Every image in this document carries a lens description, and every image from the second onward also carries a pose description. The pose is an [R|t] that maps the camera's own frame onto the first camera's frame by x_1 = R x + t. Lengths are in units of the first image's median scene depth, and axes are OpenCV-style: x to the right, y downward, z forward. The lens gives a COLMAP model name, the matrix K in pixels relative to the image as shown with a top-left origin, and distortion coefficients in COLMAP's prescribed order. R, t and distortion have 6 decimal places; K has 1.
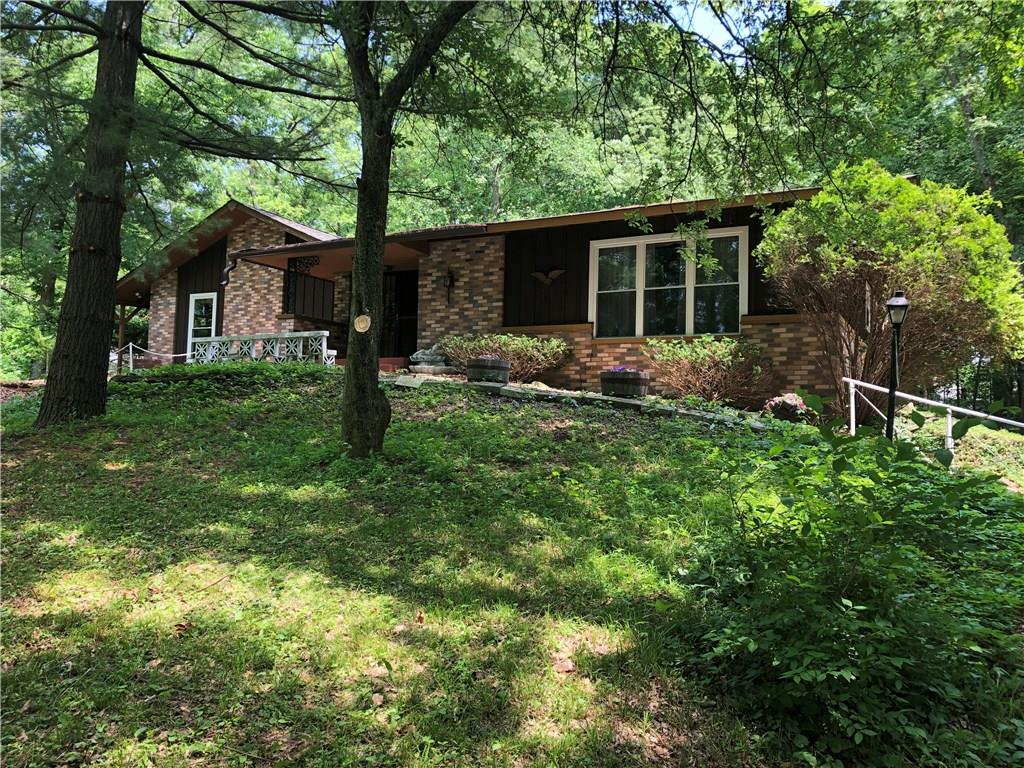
lens RADIAL K [[841.9, 0, 512.8], [0, 841.9, 382.3], [0, 0, 1]] dist [0.010972, -0.003981]
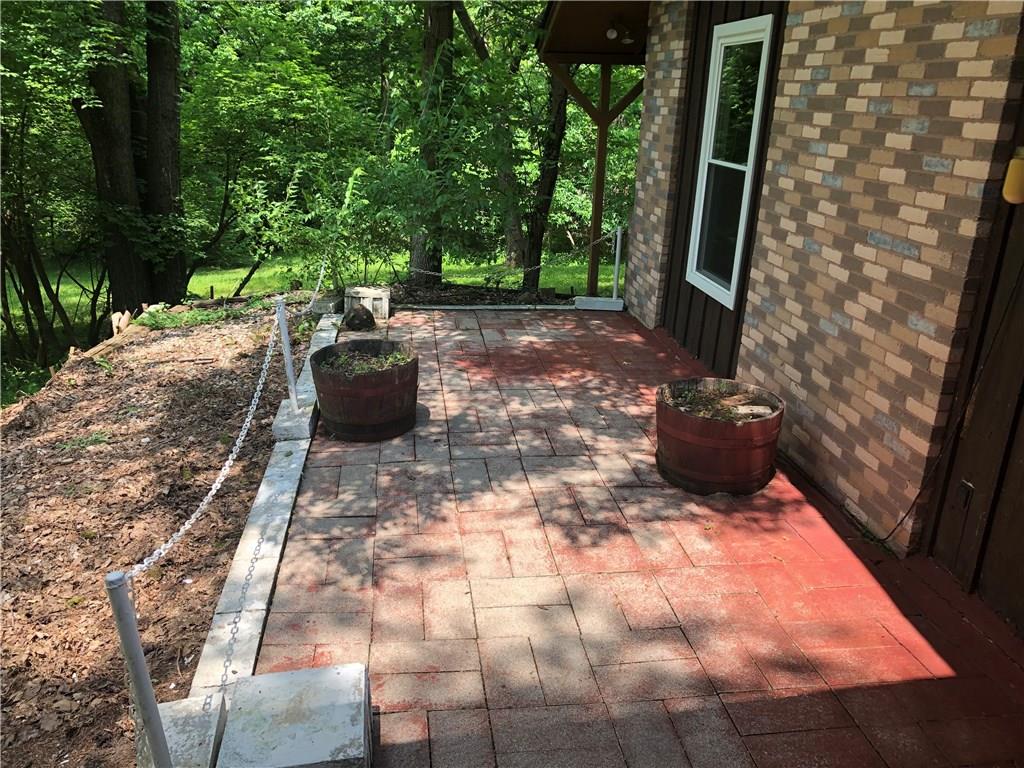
lens RADIAL K [[841.9, 0, 503.4], [0, 841.9, 381.6], [0, 0, 1]] dist [0.010972, -0.003981]
pose [[0.563153, 0.259571, -0.784526, -0.189298], [0.028482, 0.942723, 0.332358, -0.092941], [0.825862, -0.209513, 0.523504, 0.815682]]
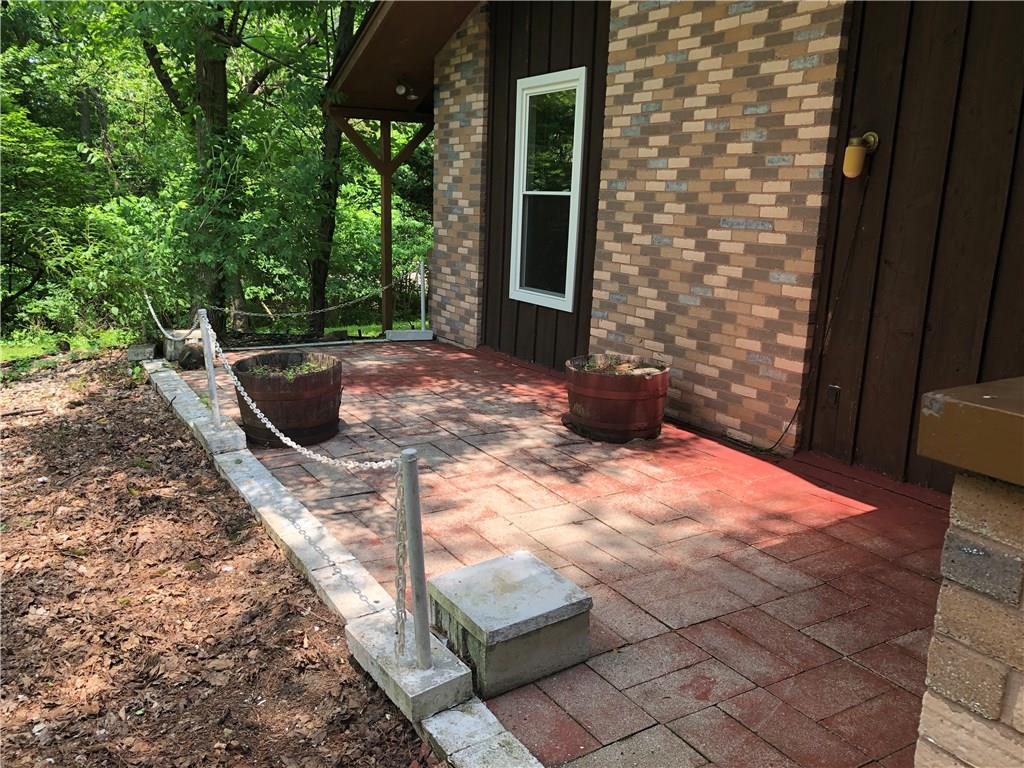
lens RADIAL K [[841.9, 0, 512.2], [0, 841.9, 383.8], [0, 0, 1]] dist [0.010972, -0.003981]
pose [[0.852277, 0.112852, -0.510773, -0.219680], [0.019807, 0.968788, 0.247098, -0.075478], [0.522716, -0.220713, 0.823440, 0.745783]]
